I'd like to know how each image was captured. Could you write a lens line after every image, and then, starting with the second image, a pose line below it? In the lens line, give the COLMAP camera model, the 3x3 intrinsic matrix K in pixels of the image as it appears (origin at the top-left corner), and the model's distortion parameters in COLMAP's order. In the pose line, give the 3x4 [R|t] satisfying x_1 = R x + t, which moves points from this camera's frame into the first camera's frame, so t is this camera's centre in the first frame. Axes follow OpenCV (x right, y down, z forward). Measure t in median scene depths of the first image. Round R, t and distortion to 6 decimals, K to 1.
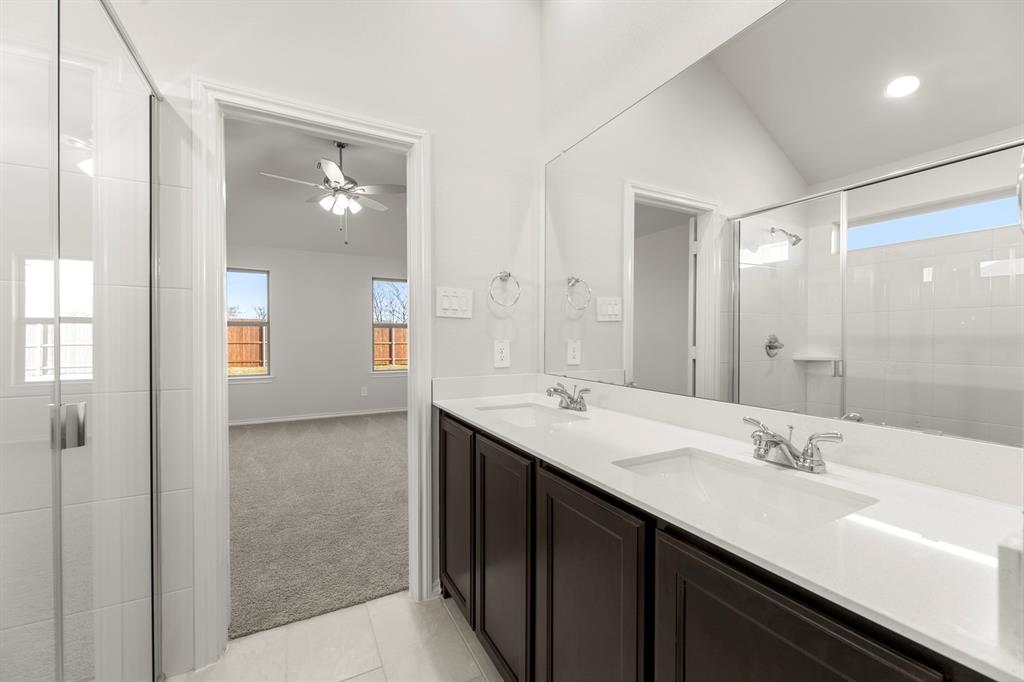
lens RADIAL K [[414.6, 0, 520.6], [0, 414.6, 344.2], [0, 0, 1]] dist [0.002832, -0.000184]
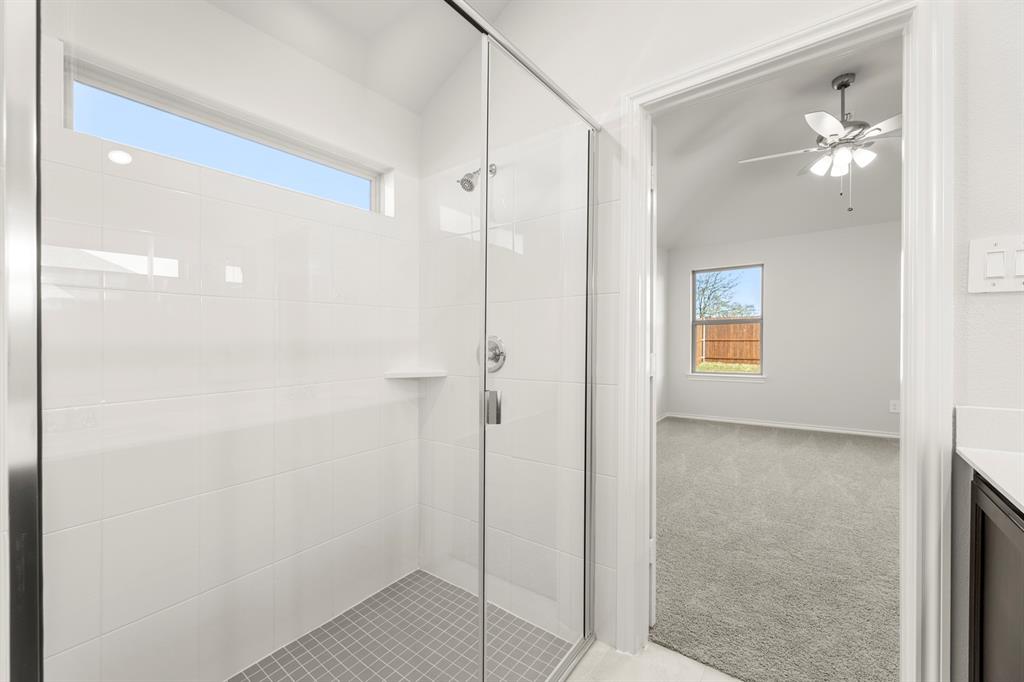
lens RADIAL K [[414.6, 0, 505.5], [0, 414.6, 342.1], [0, 0, 1]] dist [0.002832, -0.000184]
pose [[0.396103, 0.000479, -0.918206, 0.045555], [0.002063, 0.999997, 0.001411, -0.003682], [0.918204, -0.002453, 0.396101, 0.171863]]
